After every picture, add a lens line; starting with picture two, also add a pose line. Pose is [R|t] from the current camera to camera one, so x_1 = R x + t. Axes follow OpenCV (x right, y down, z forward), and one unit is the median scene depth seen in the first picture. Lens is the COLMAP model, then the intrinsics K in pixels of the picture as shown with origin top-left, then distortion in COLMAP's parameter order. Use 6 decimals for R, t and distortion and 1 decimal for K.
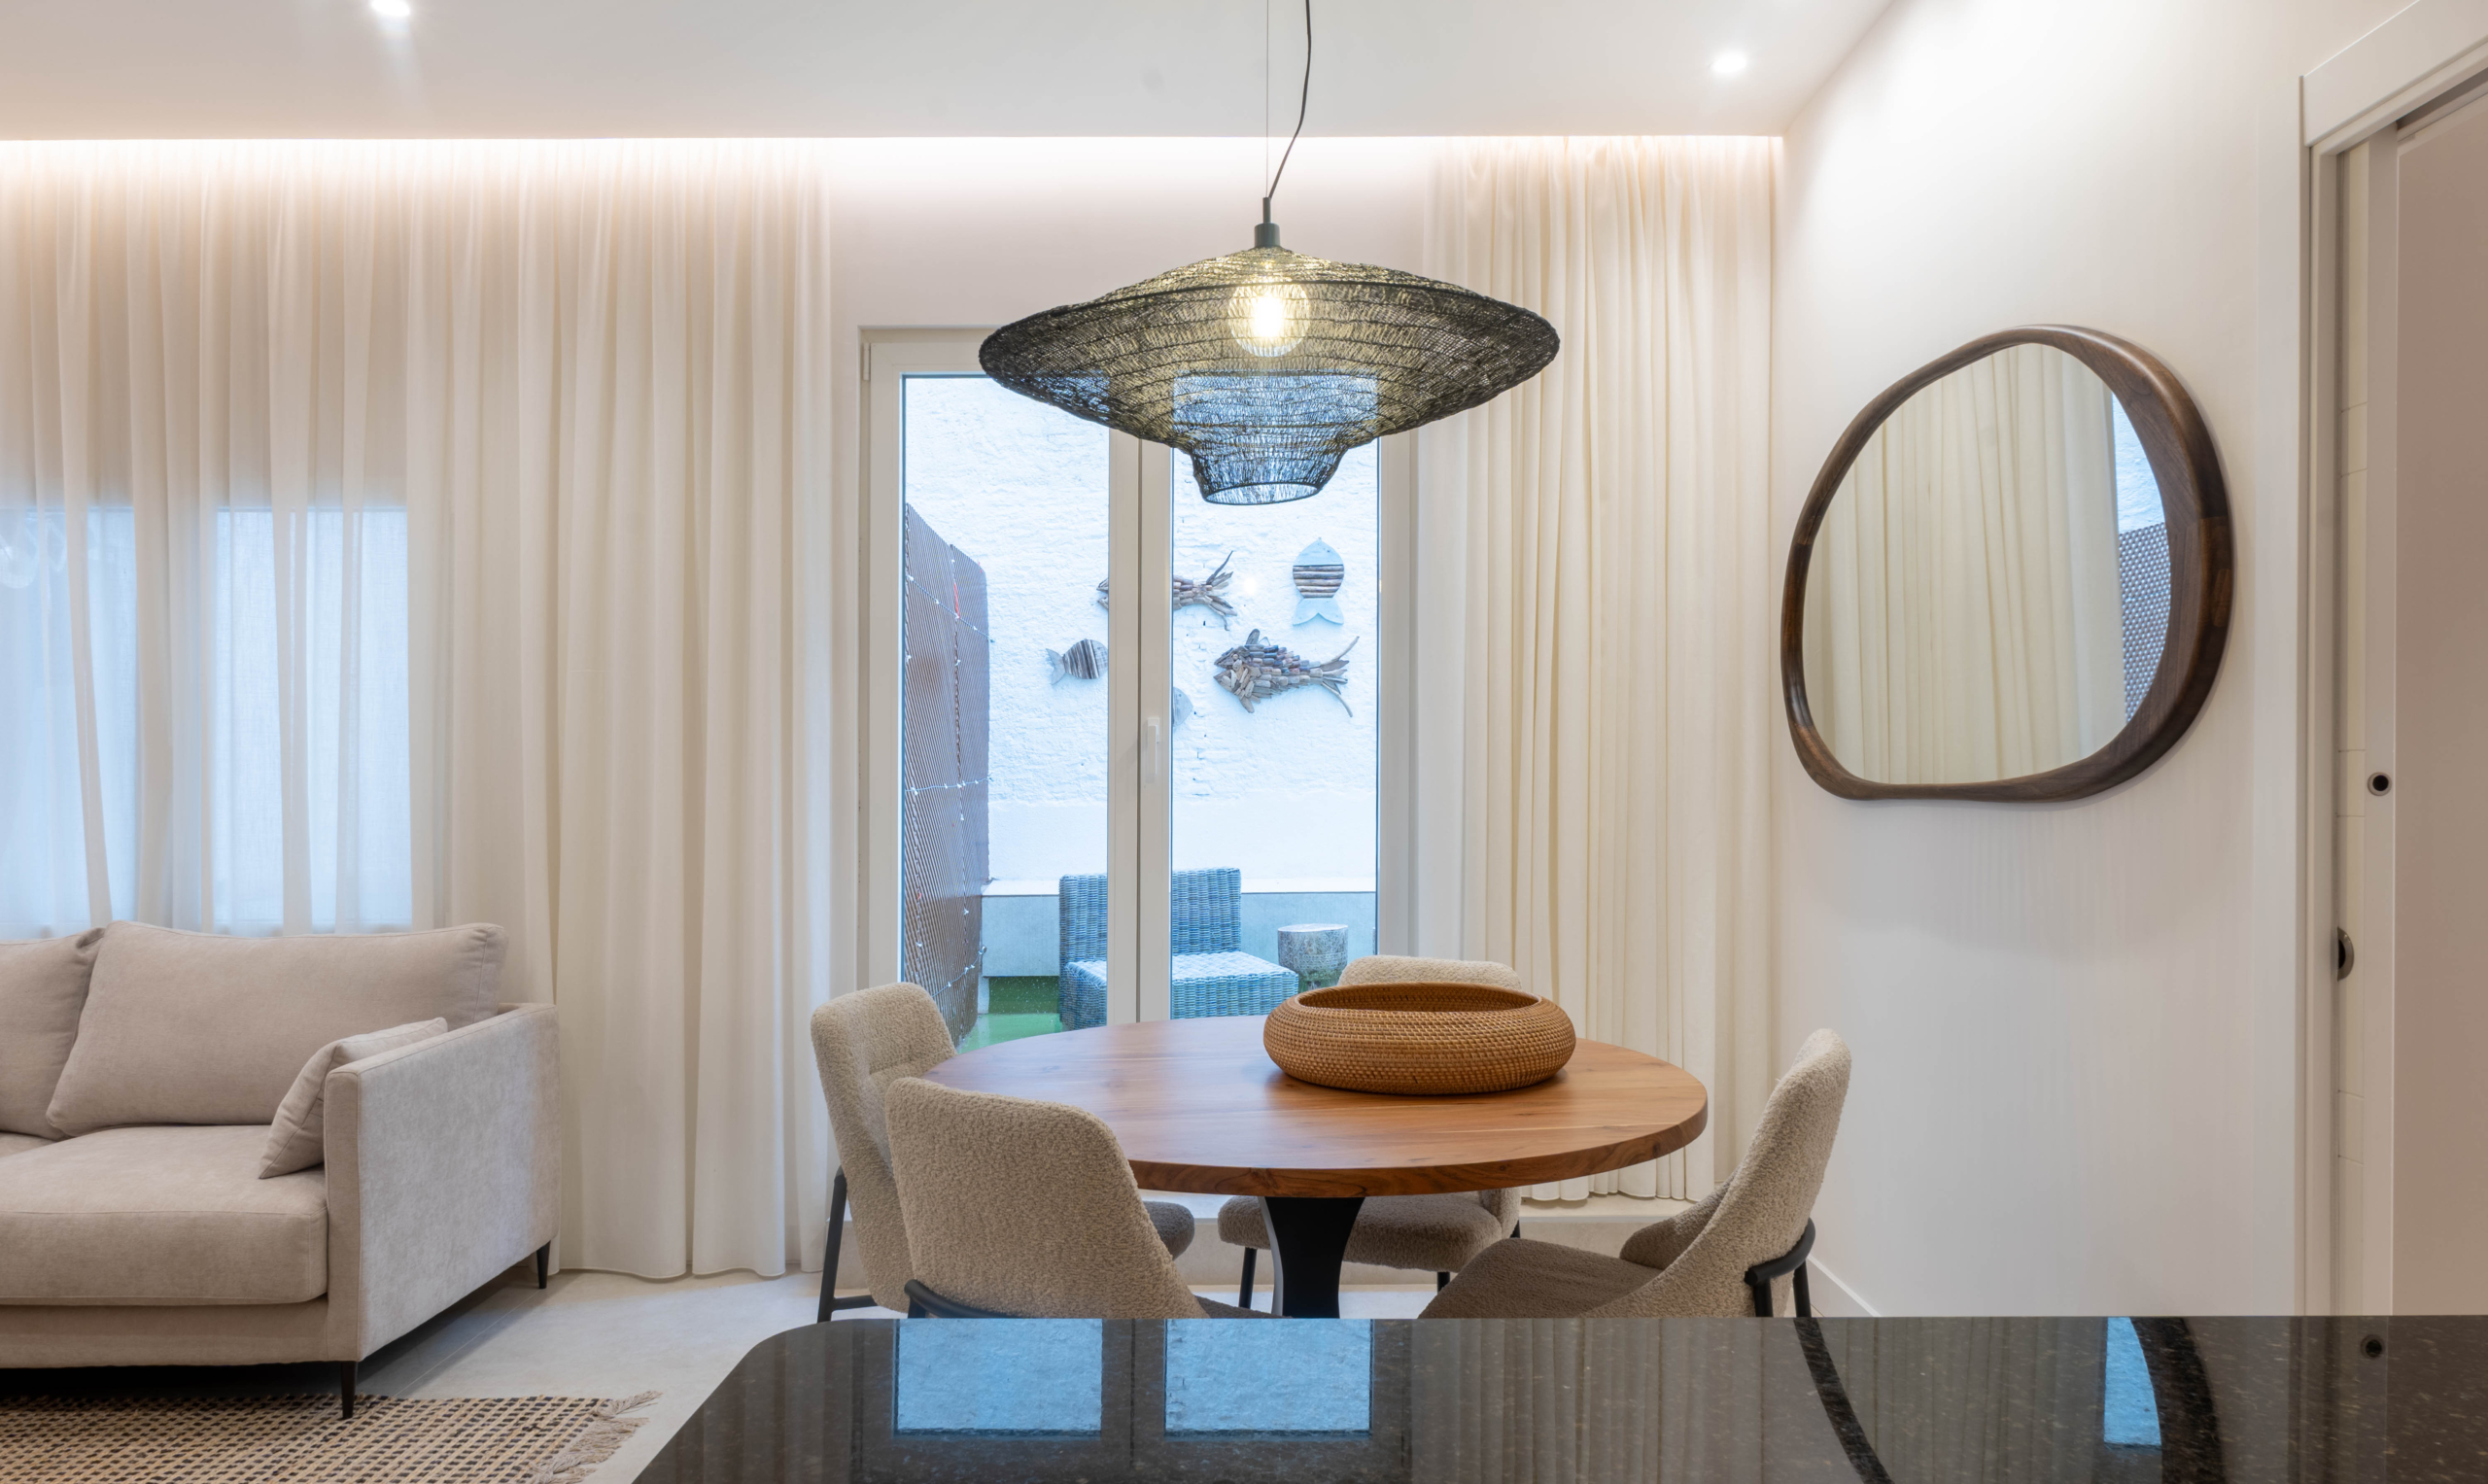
lens RADIAL K [[1618.1, 0, 1244.9], [0, 1618.1, 779.3], [0, 0, 1]] dist [0.006801, 0.000885]
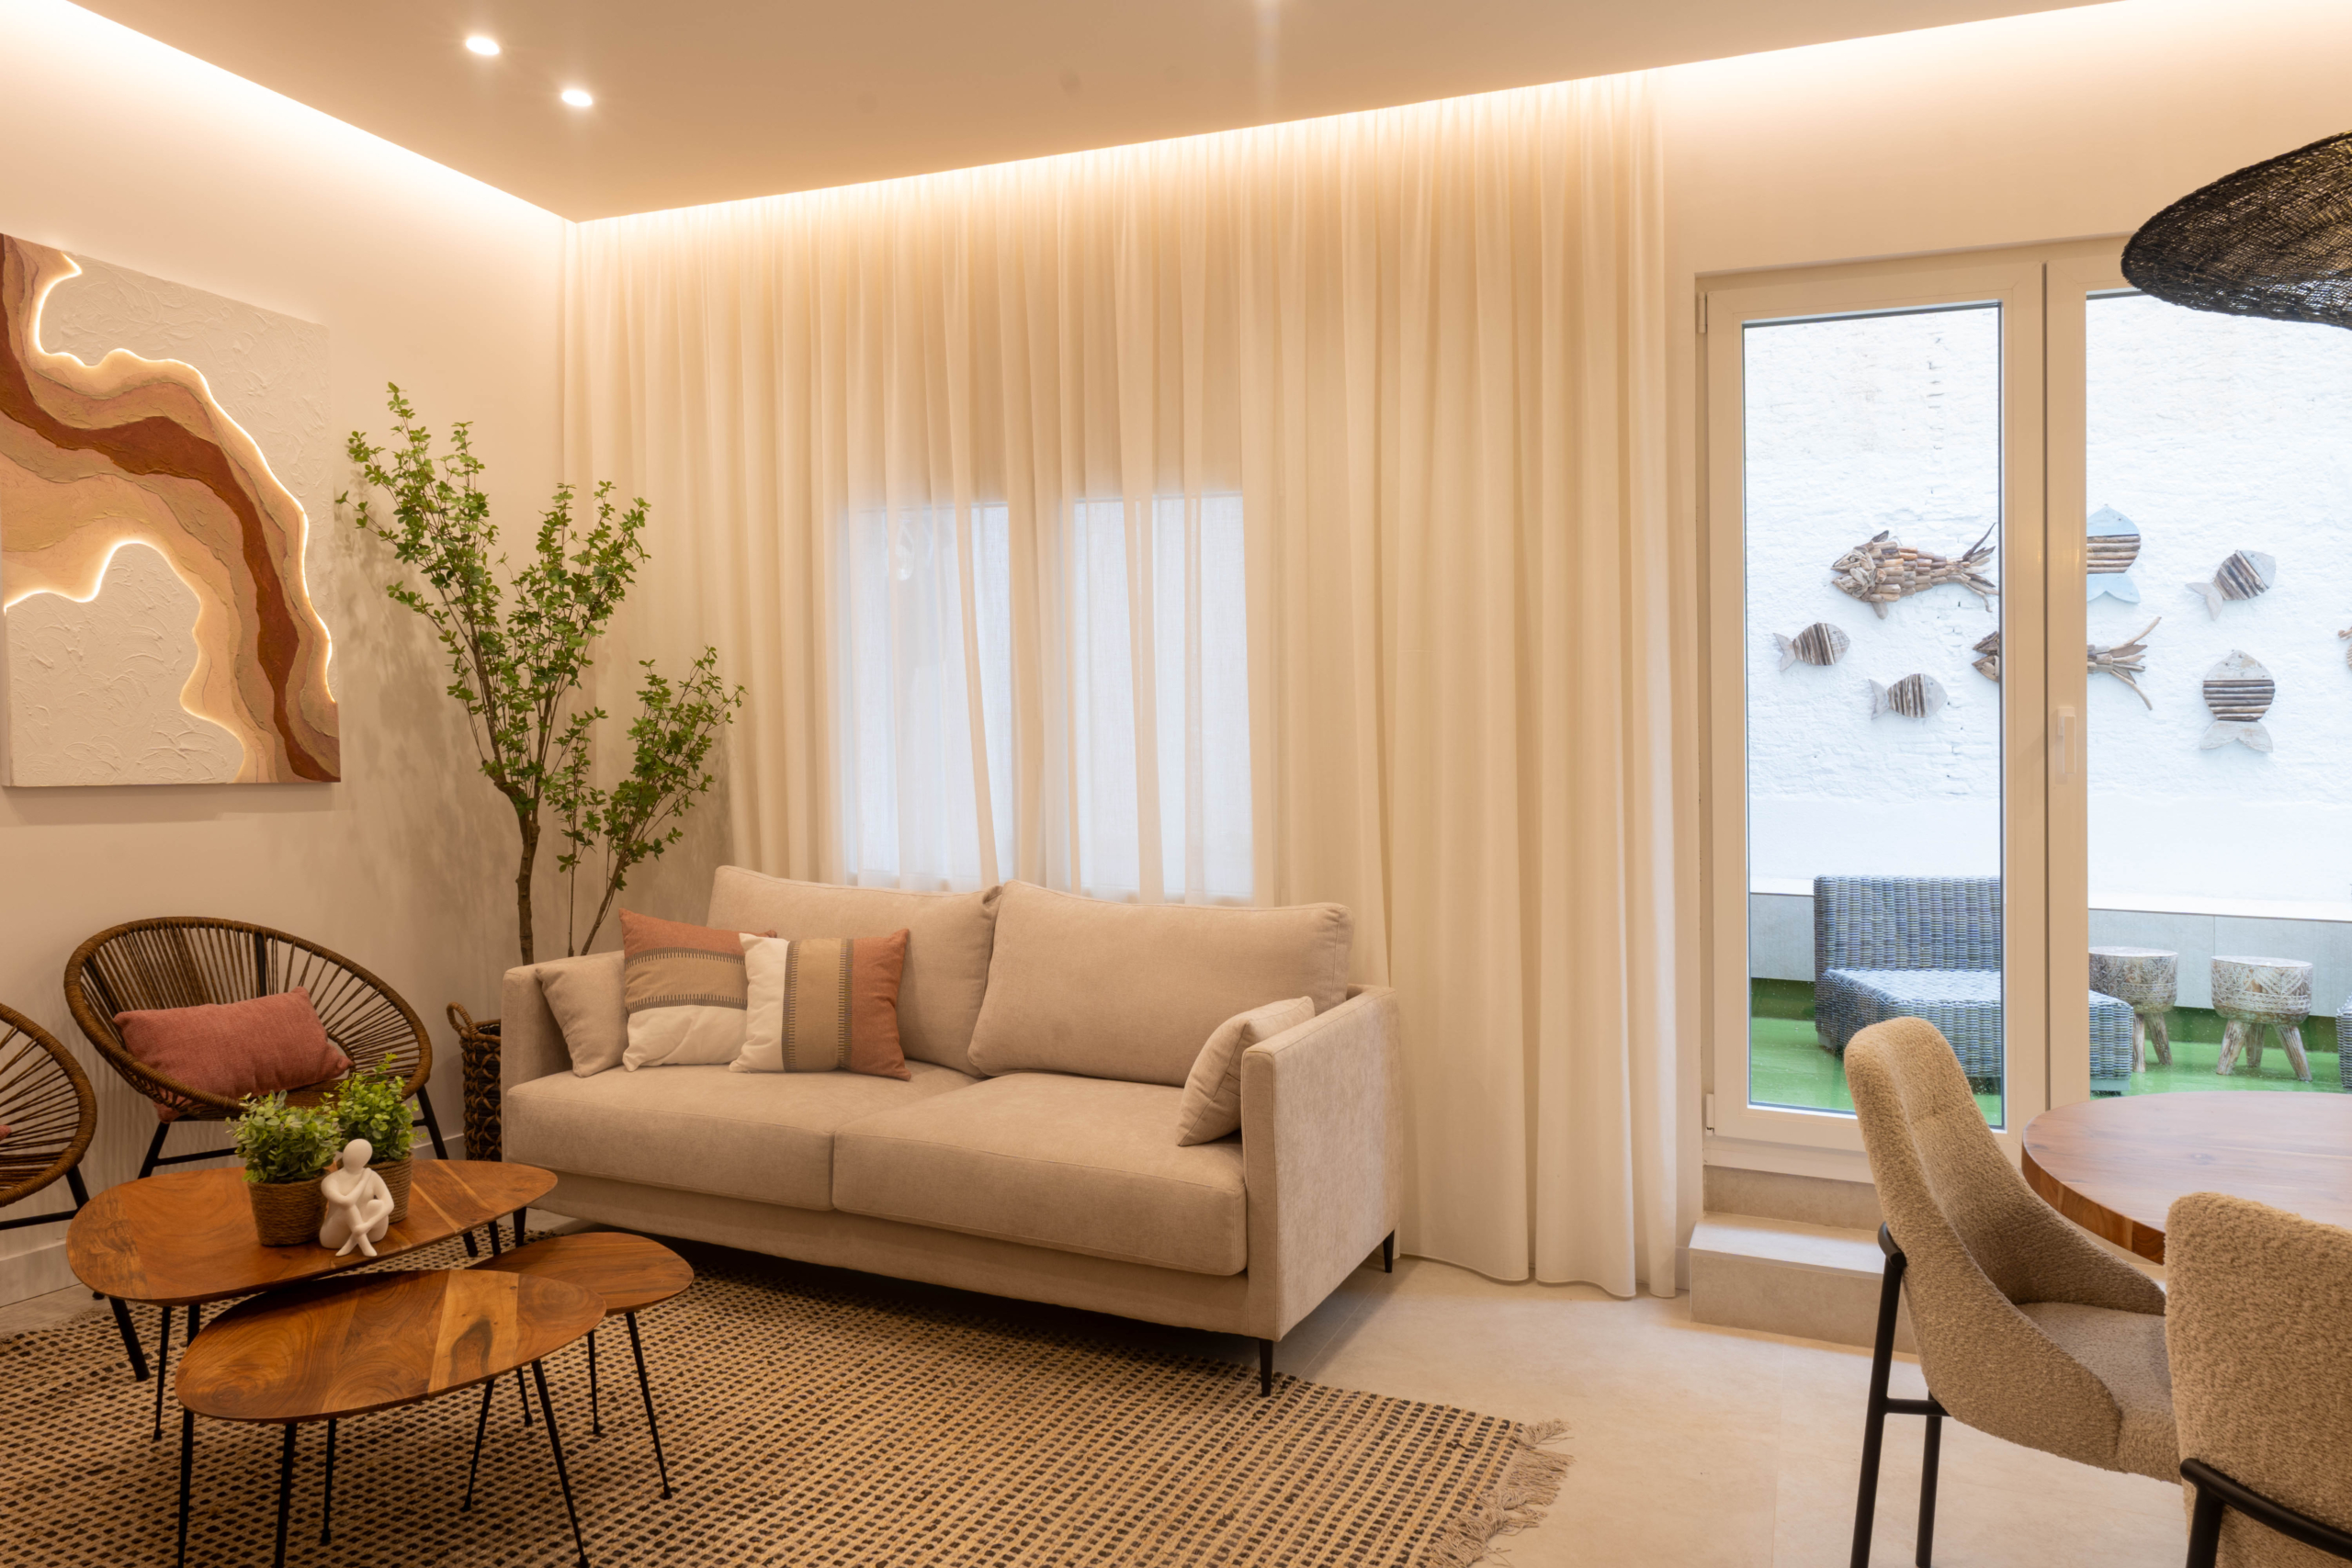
lens RADIAL K [[1490.6, 0, 1184.9], [0, 1490.6, 857.2], [0, 0, 1]] dist [-0.010823, 0.003147]
pose [[0.927224, 0.050210, -0.371127, -0.220273], [-0.026852, 0.997334, 0.067845, 0.000402], [0.373544, -0.052942, 0.926100, 0.117296]]
